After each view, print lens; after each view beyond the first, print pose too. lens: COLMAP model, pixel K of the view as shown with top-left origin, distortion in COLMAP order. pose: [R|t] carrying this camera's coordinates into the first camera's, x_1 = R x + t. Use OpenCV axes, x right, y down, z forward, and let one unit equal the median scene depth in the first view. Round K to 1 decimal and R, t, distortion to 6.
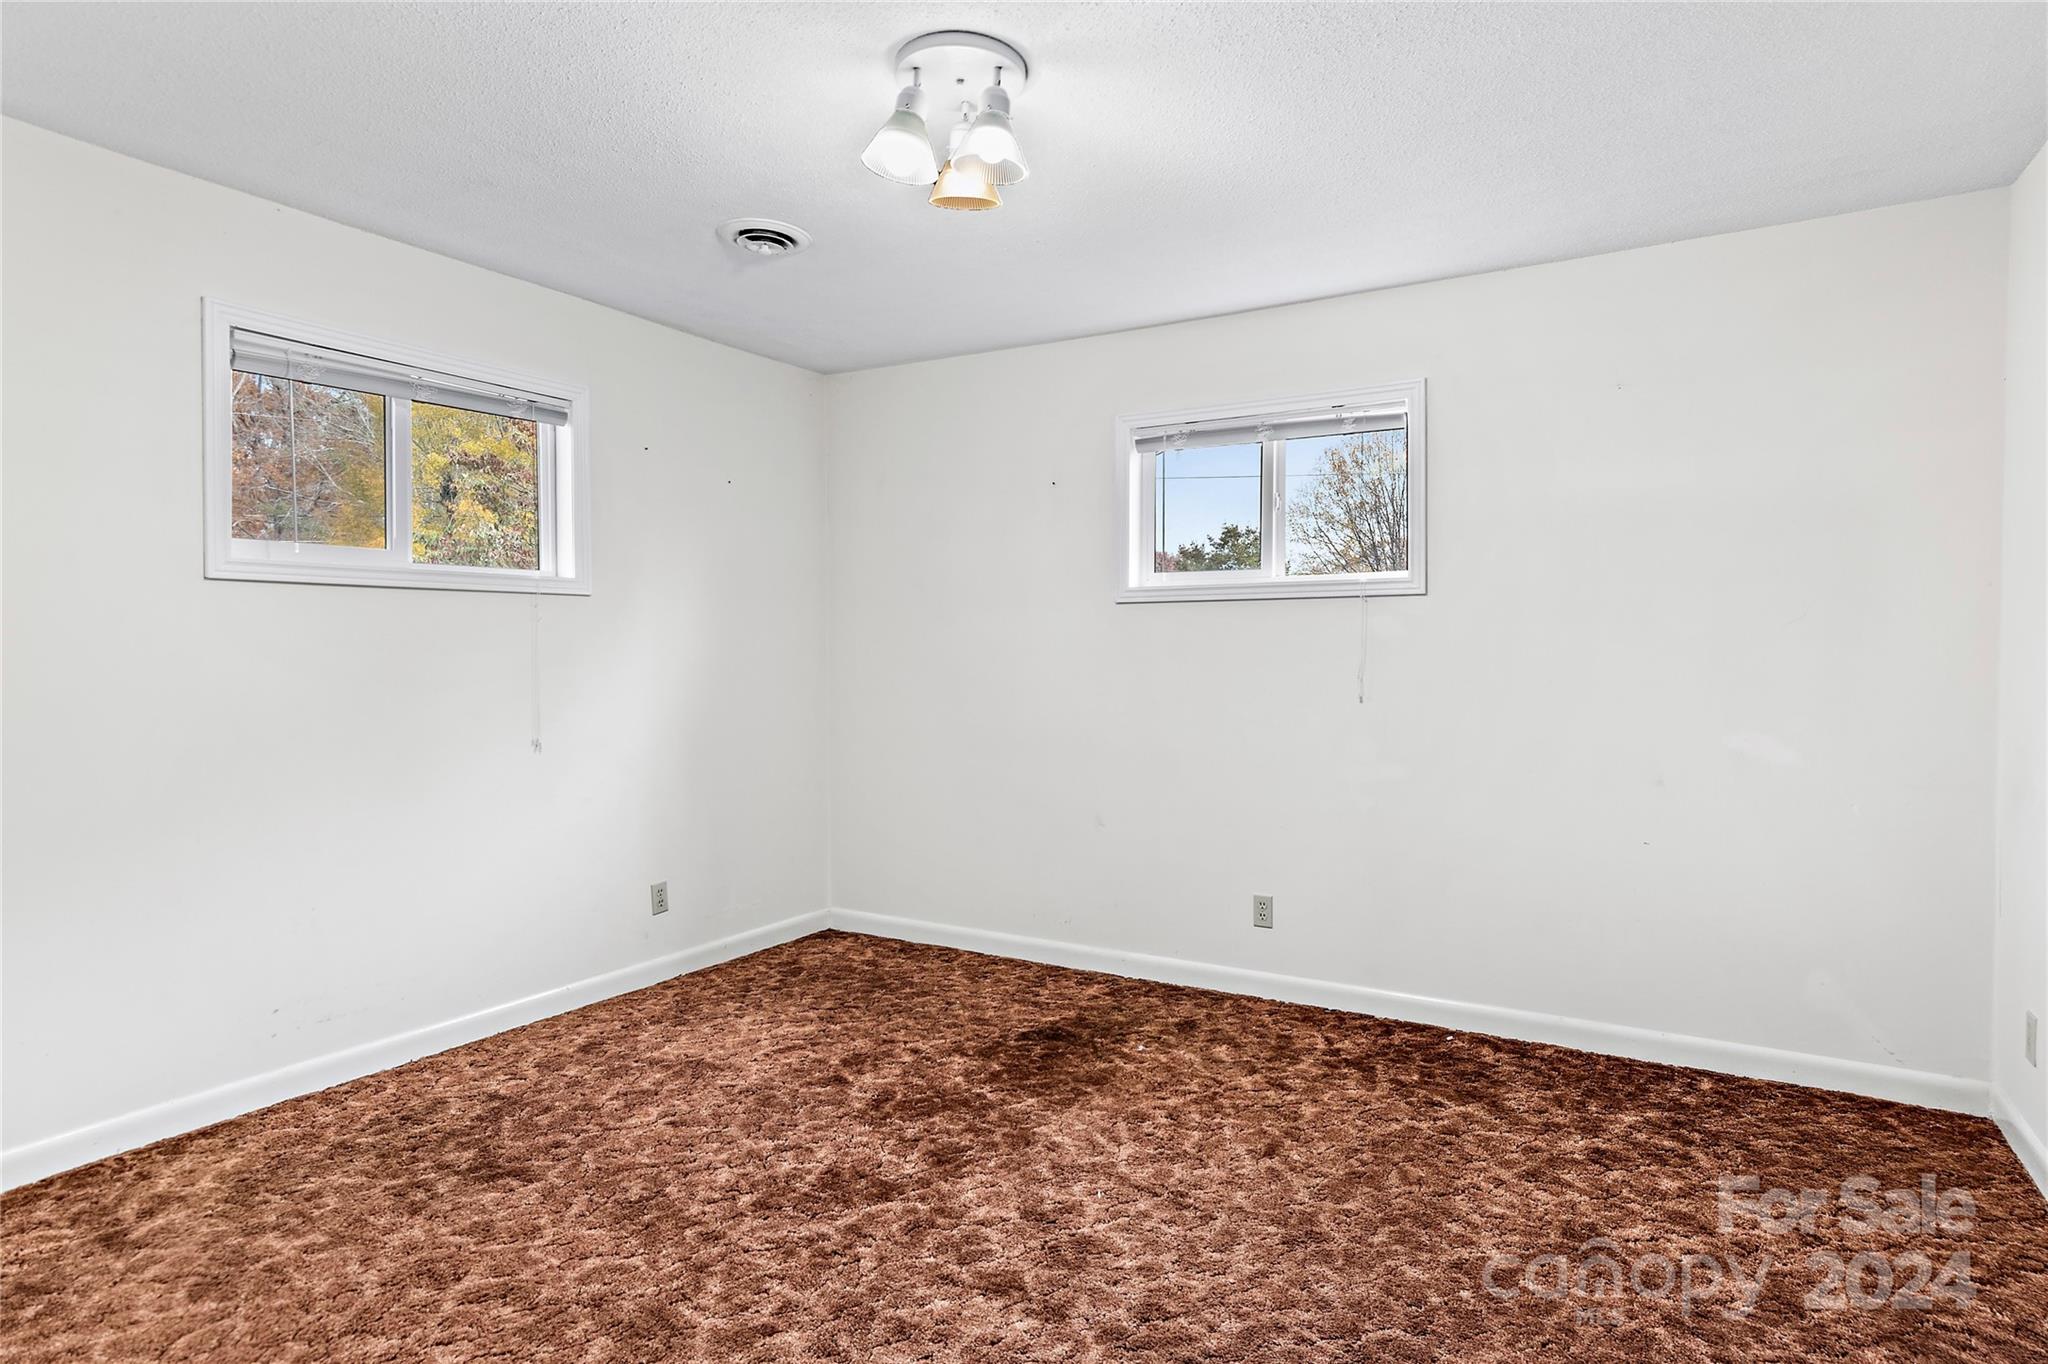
lens RADIAL K [[1160.4, 0, 1028.8], [0, 1160.4, 663.6], [0, 0, 1]] dist [0.013226, 0.001010]
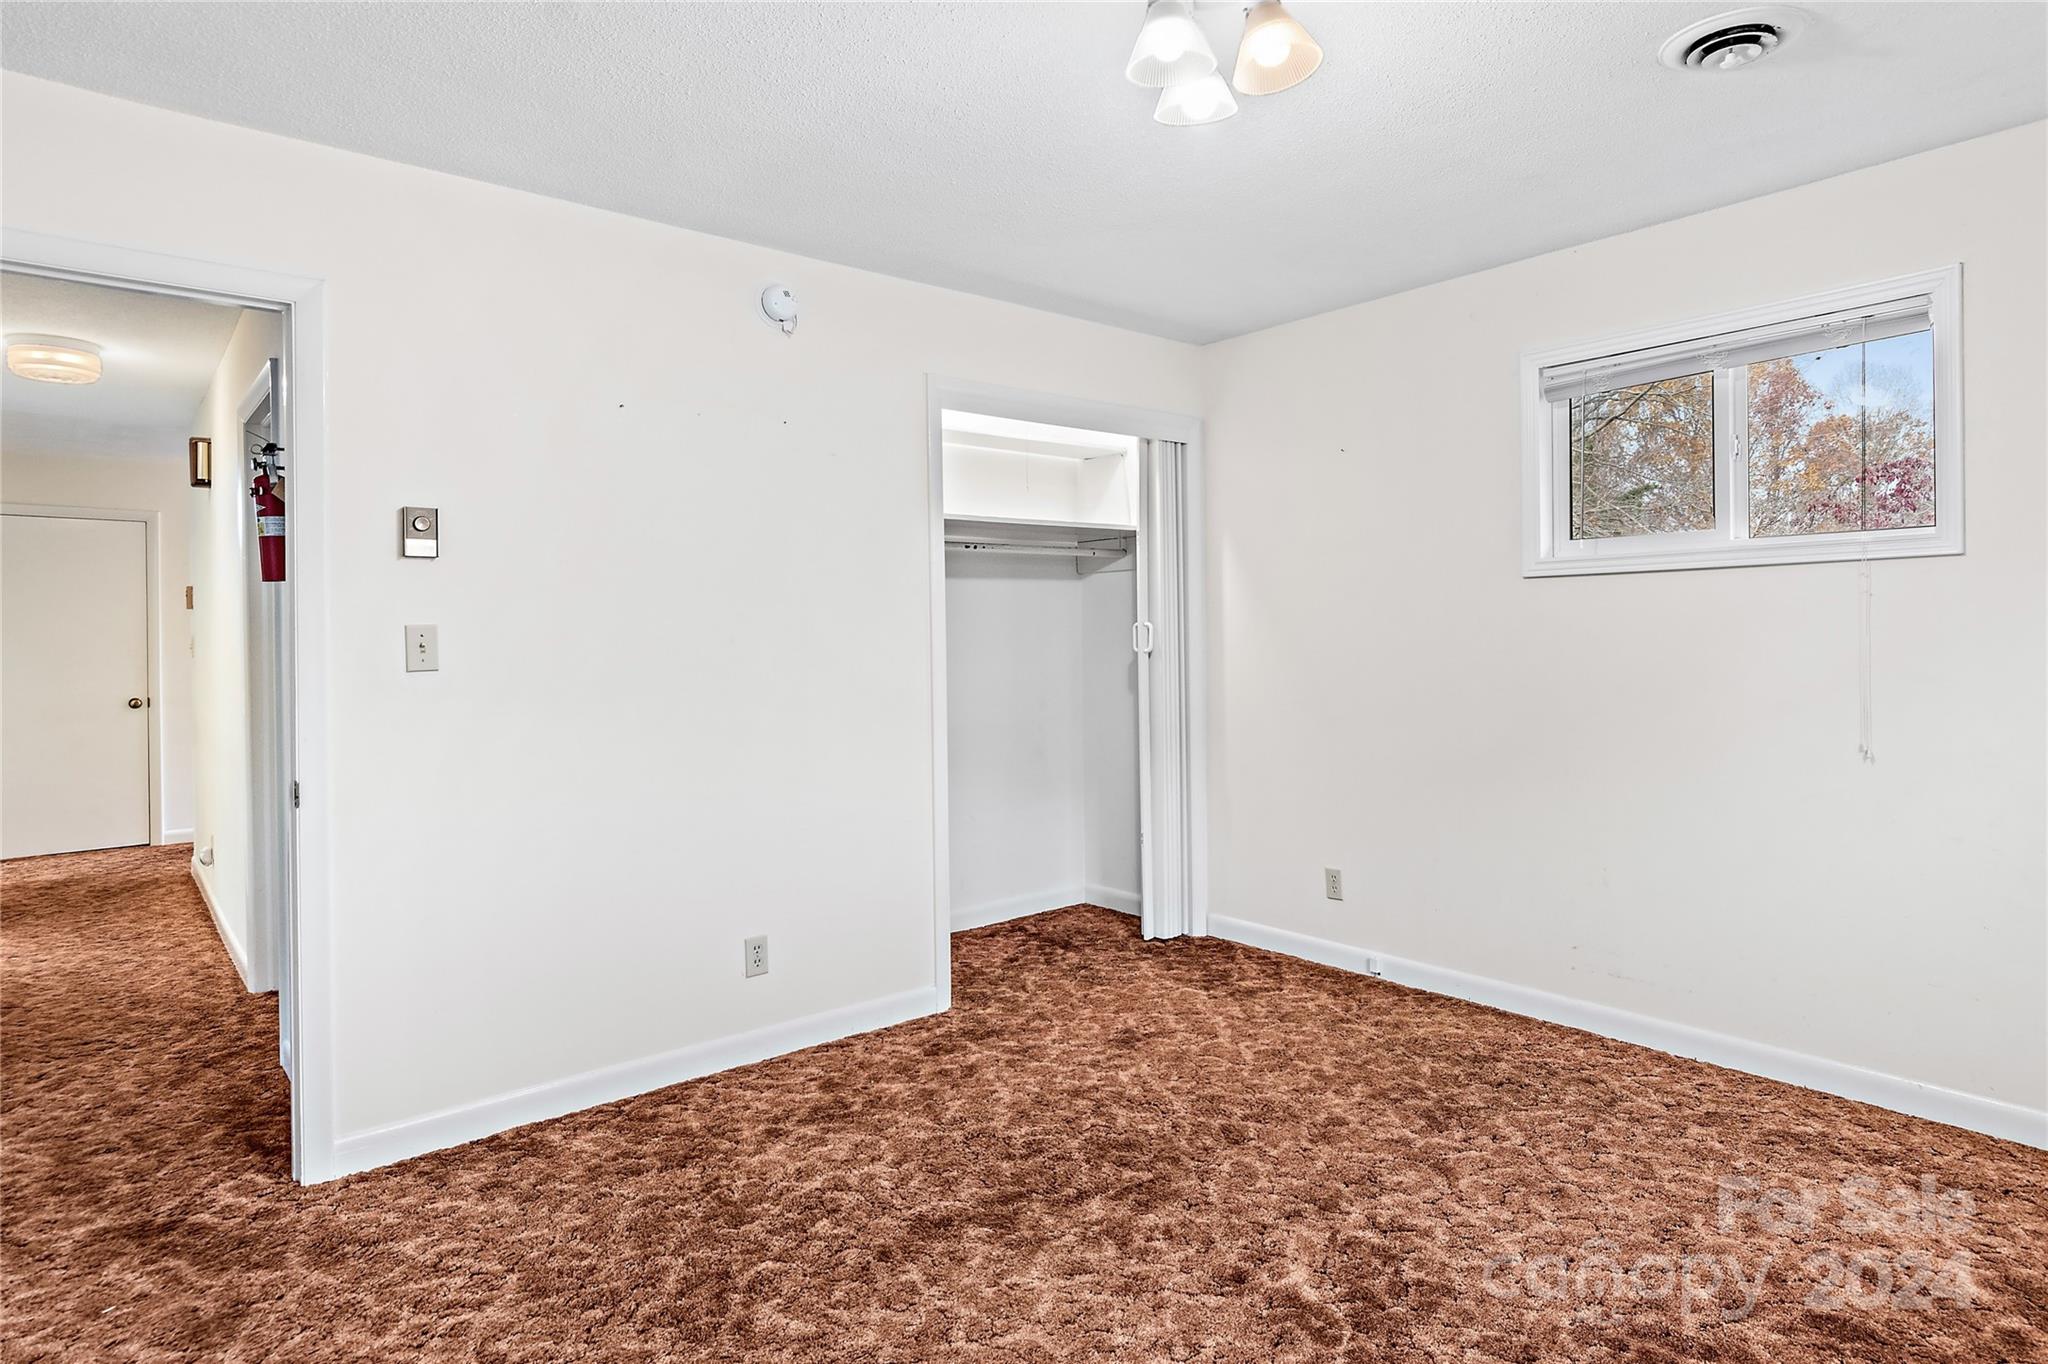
lens RADIAL K [[1160.4, 0, 1104.3], [0, 1160.4, 642.1], [0, 0, 1]] dist [0.013226, 0.001010]
pose [[-0.313659, 0.011986, -0.949460, 0.588936], [0.003704, 0.999928, 0.011400, -0.019242], [0.949528, 0.000059, -0.313681, 0.919958]]
